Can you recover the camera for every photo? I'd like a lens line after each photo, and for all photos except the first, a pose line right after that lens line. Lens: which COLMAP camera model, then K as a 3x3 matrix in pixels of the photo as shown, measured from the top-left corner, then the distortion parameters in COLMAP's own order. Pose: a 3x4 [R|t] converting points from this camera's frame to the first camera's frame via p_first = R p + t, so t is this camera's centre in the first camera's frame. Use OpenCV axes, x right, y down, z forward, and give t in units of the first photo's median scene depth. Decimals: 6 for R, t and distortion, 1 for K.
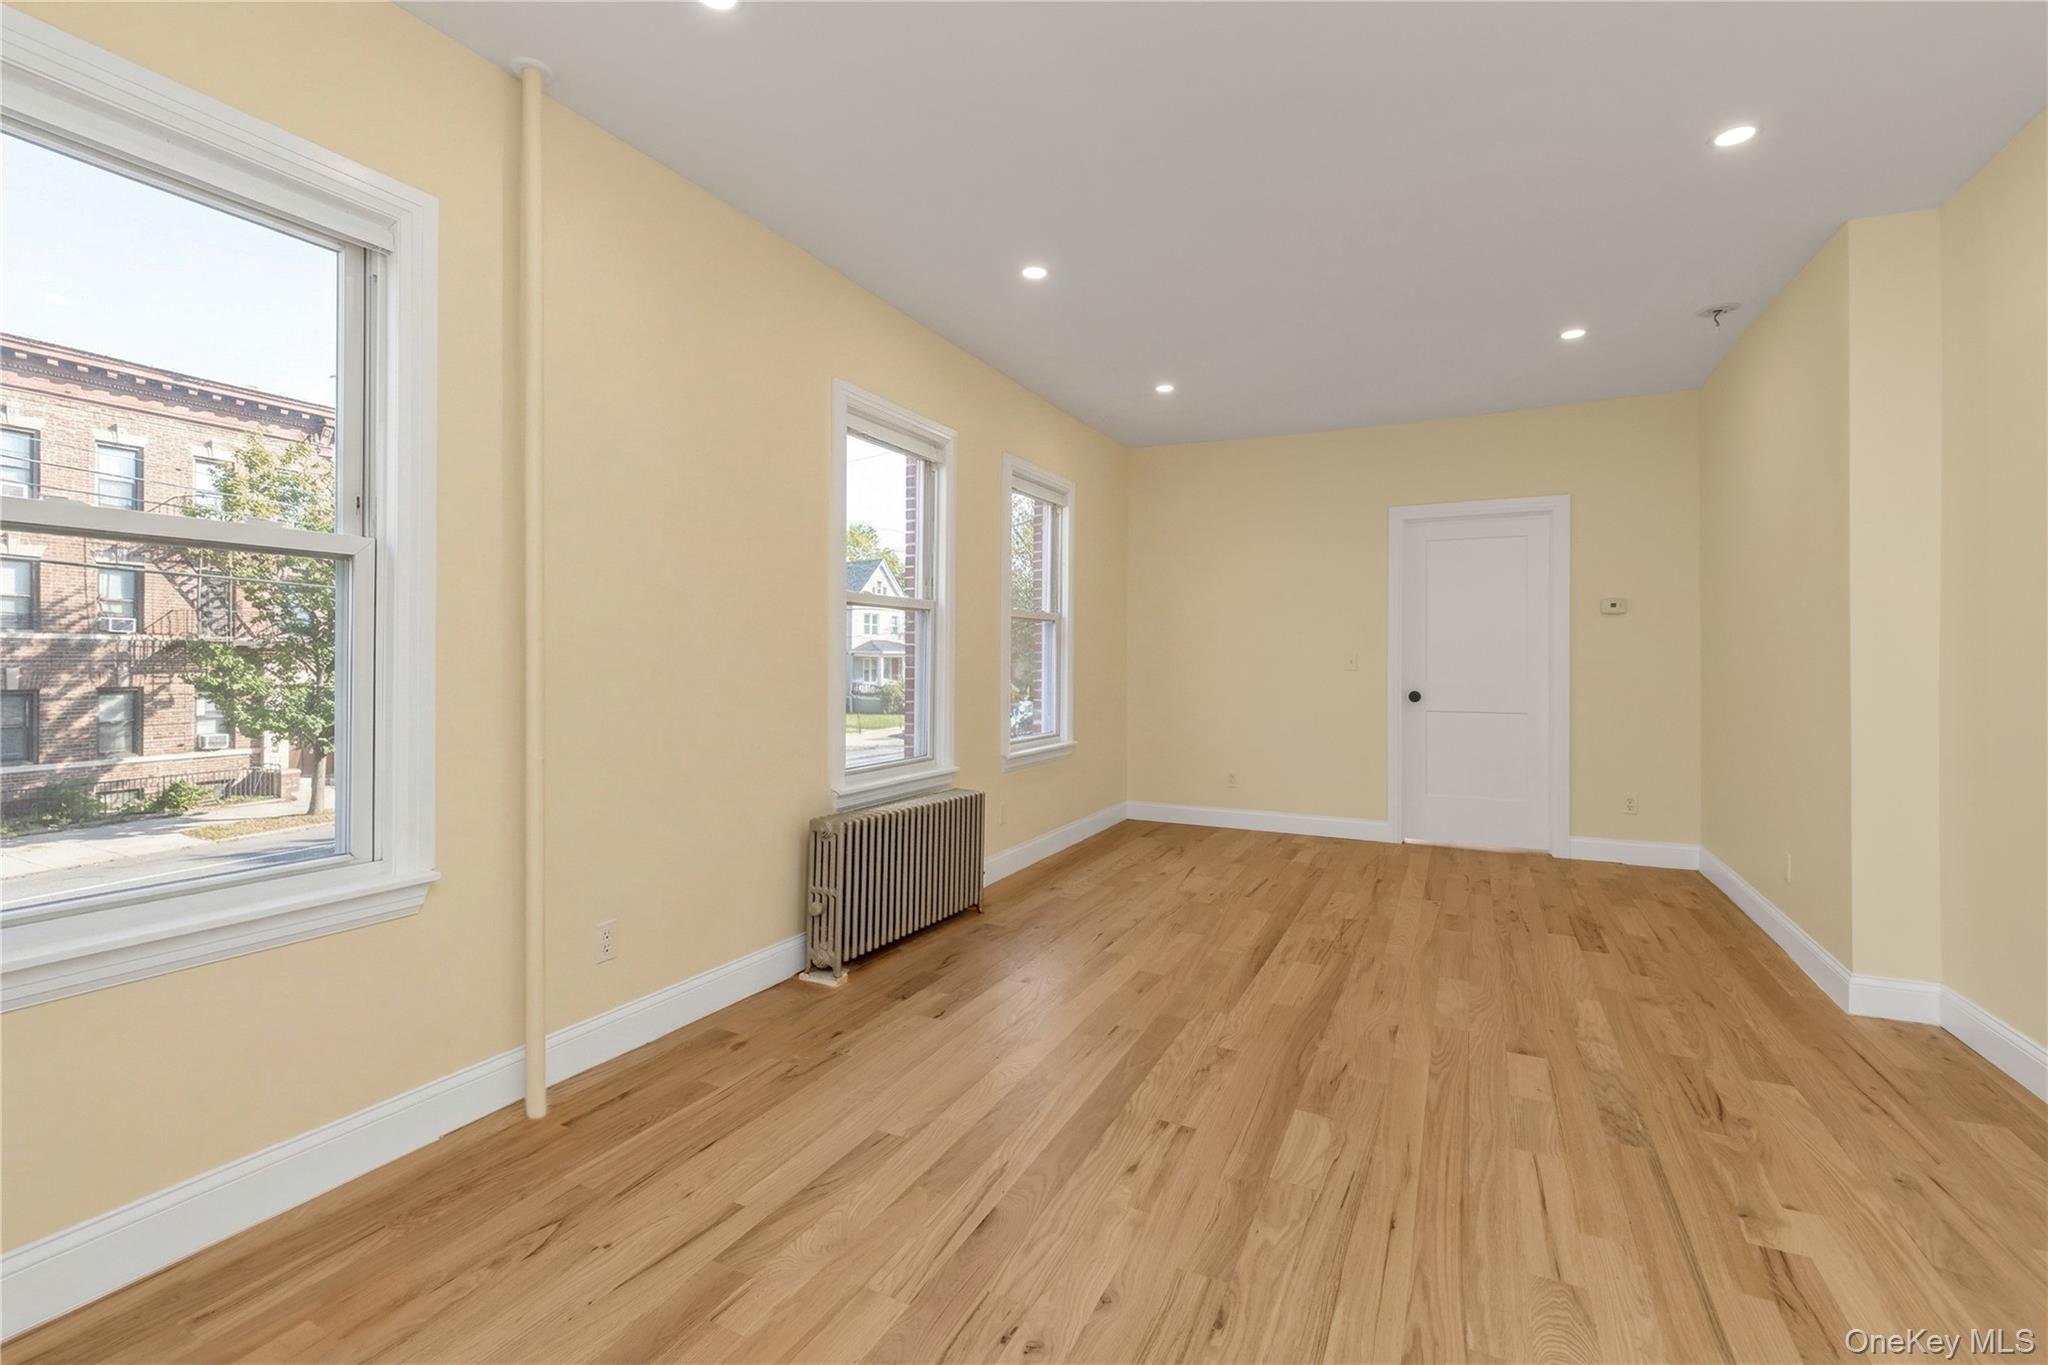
lens RADIAL K [[889.8, 0, 1014.1], [0, 889.8, 654.6], [0, 0, 1]] dist [0.002372, -0.000232]
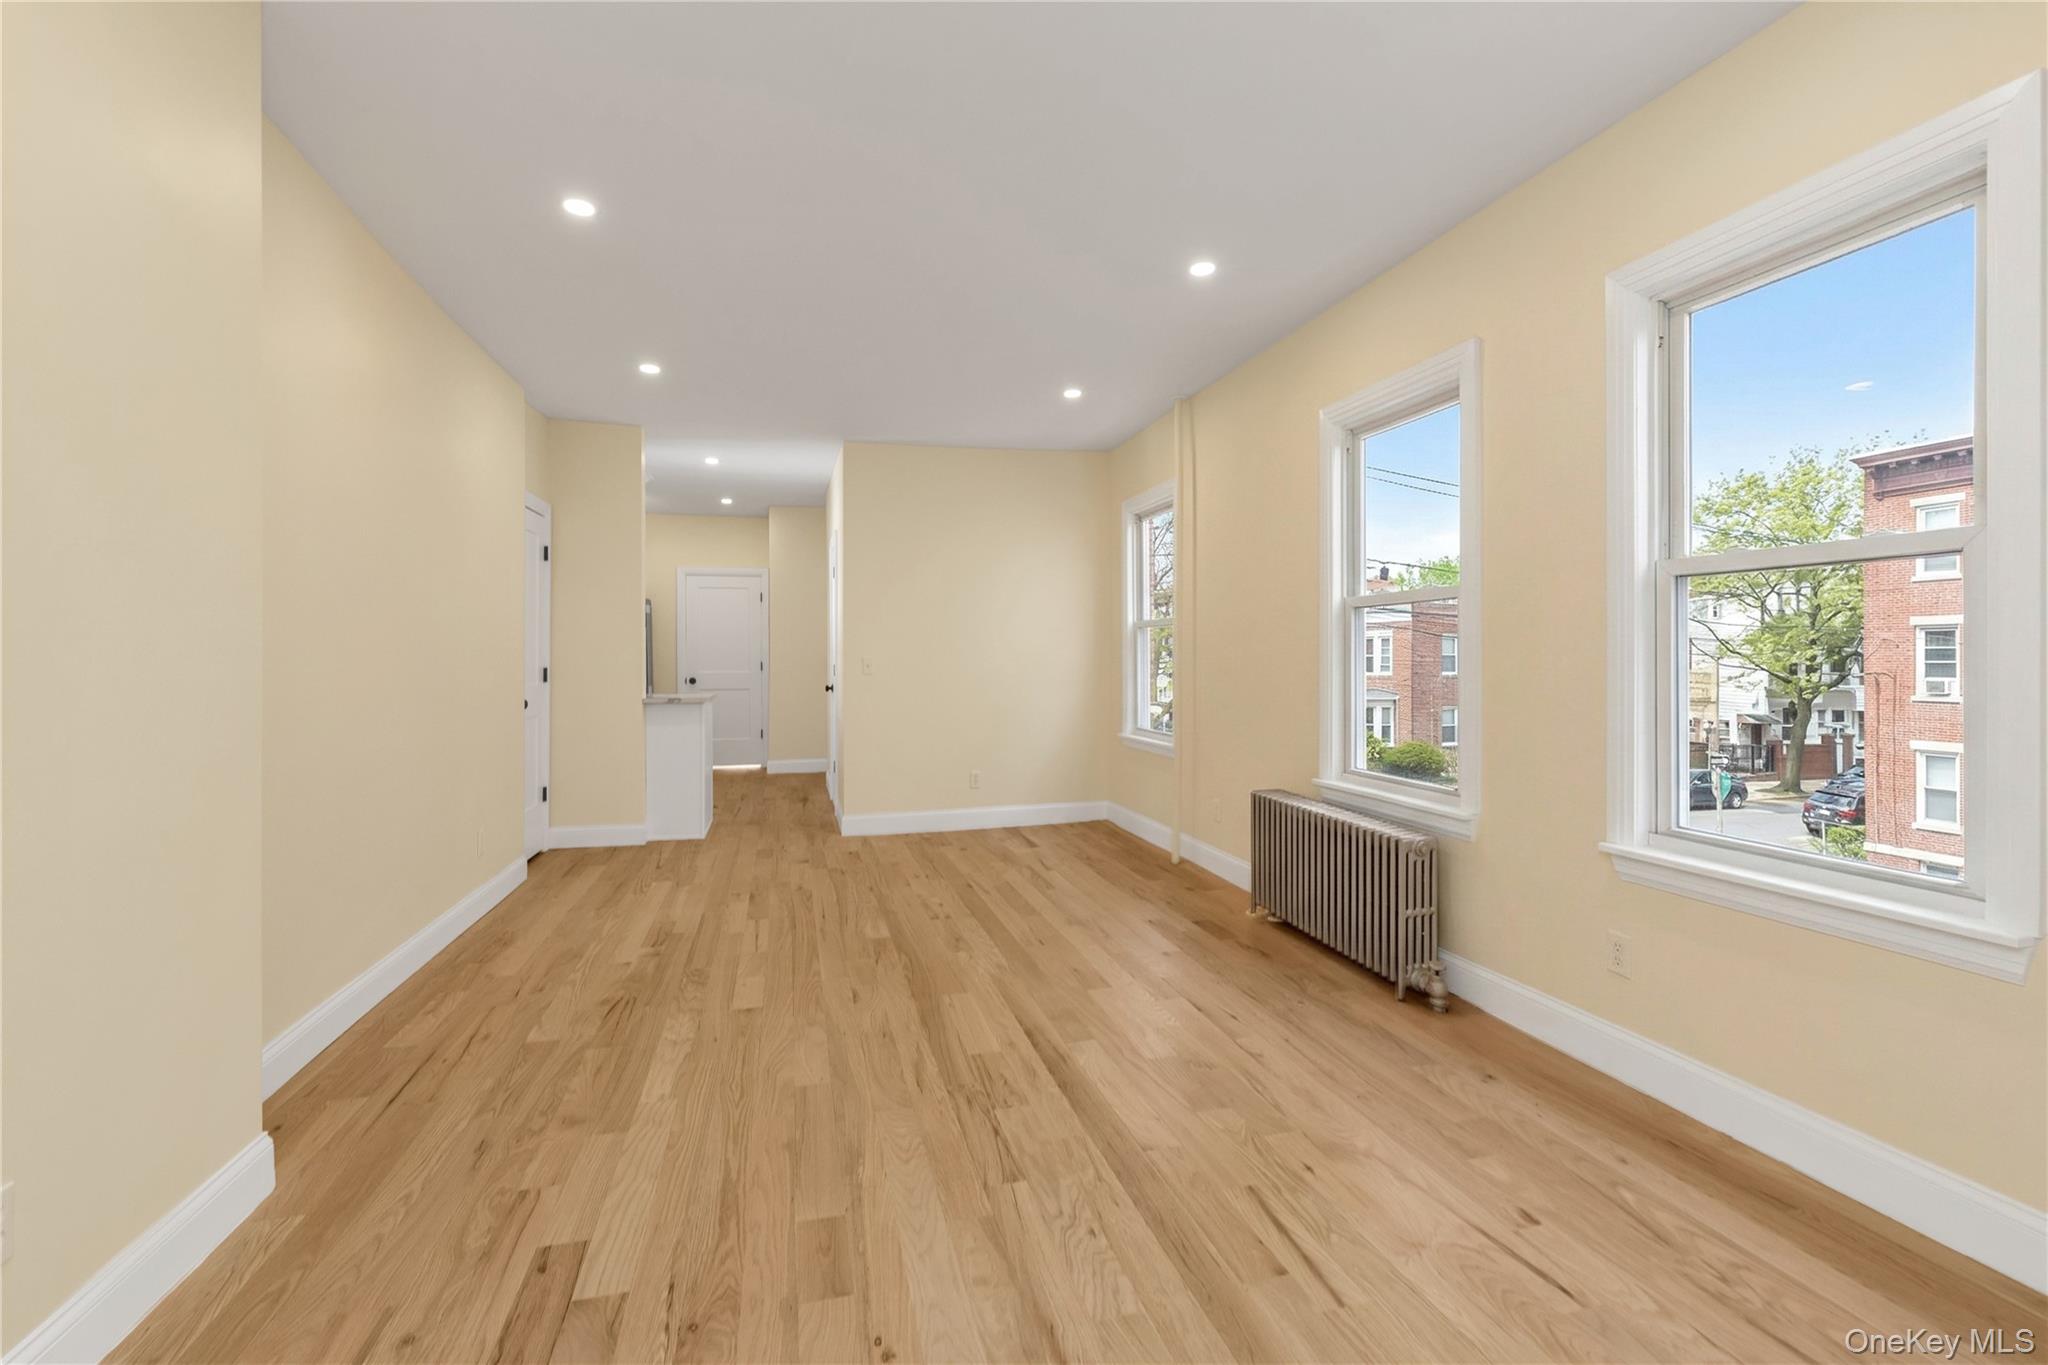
lens RADIAL K [[915.3, 0, 1047.8], [0, 915.3, 654.2], [0, 0, 1]] dist [0.013936, 0.000102]
pose [[-0.731792, -0.004830, -0.681511, 1.034203], [0.003056, 0.999942, -0.010369, 0.009144], [0.681521, -0.009671, -0.731735, 2.007498]]
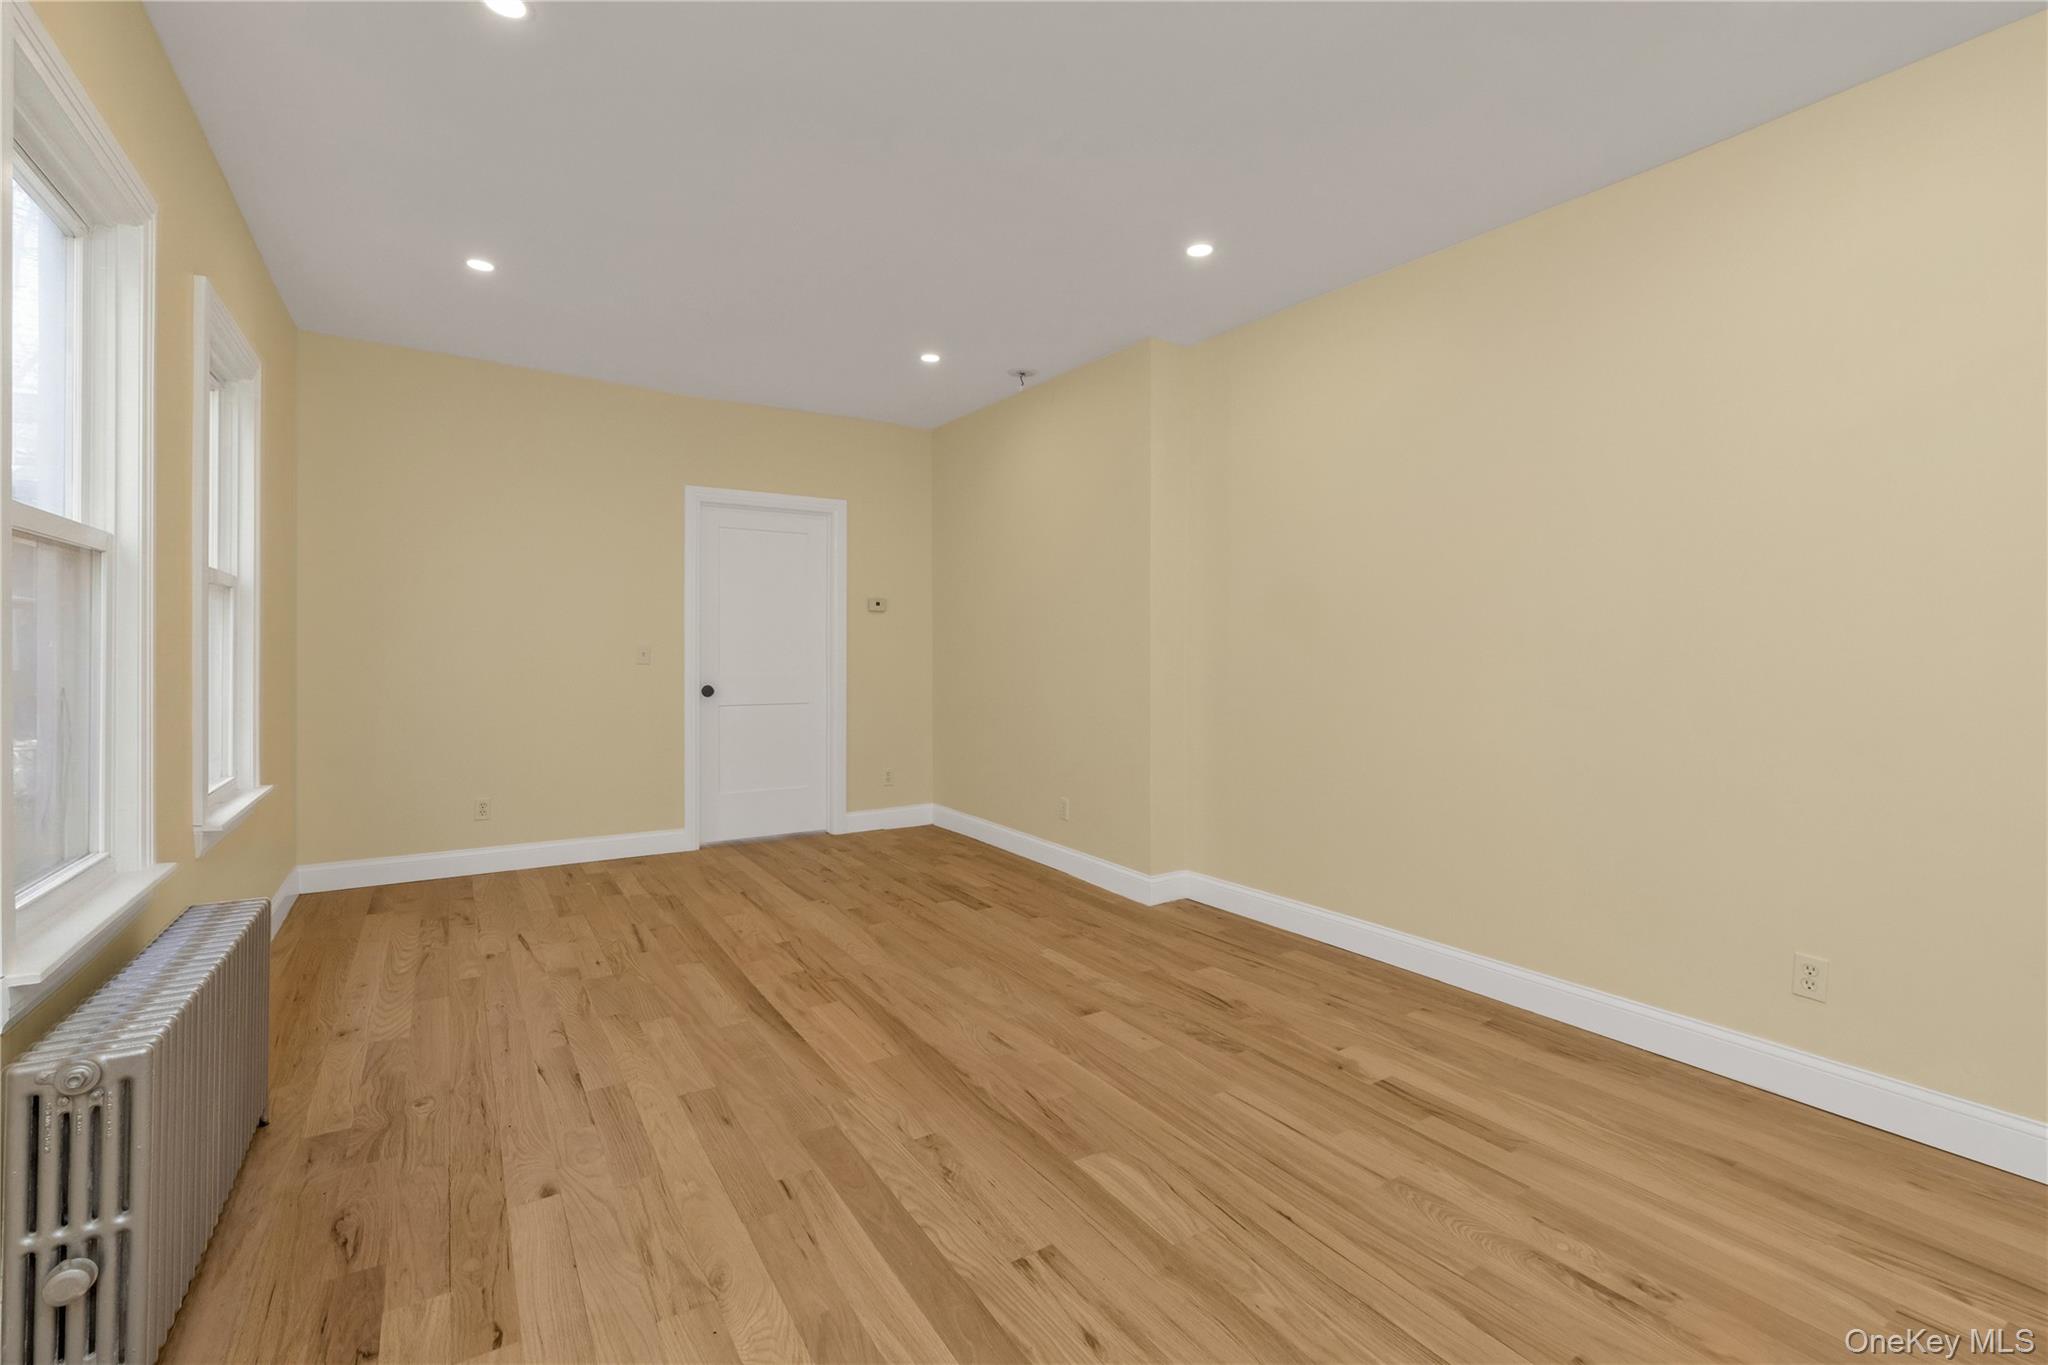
lens RADIAL K [[889.8, 0, 1014.1], [0, 889.8, 654.6], [0, 0, 1]] dist [0.002372, -0.000232]
pose [[0.511112, -0.003242, 0.859508, -0.393448], [-0.006776, 0.999947, 0.007802, -0.001374], [-0.859488, -0.009811, 0.511062, 0.496616]]
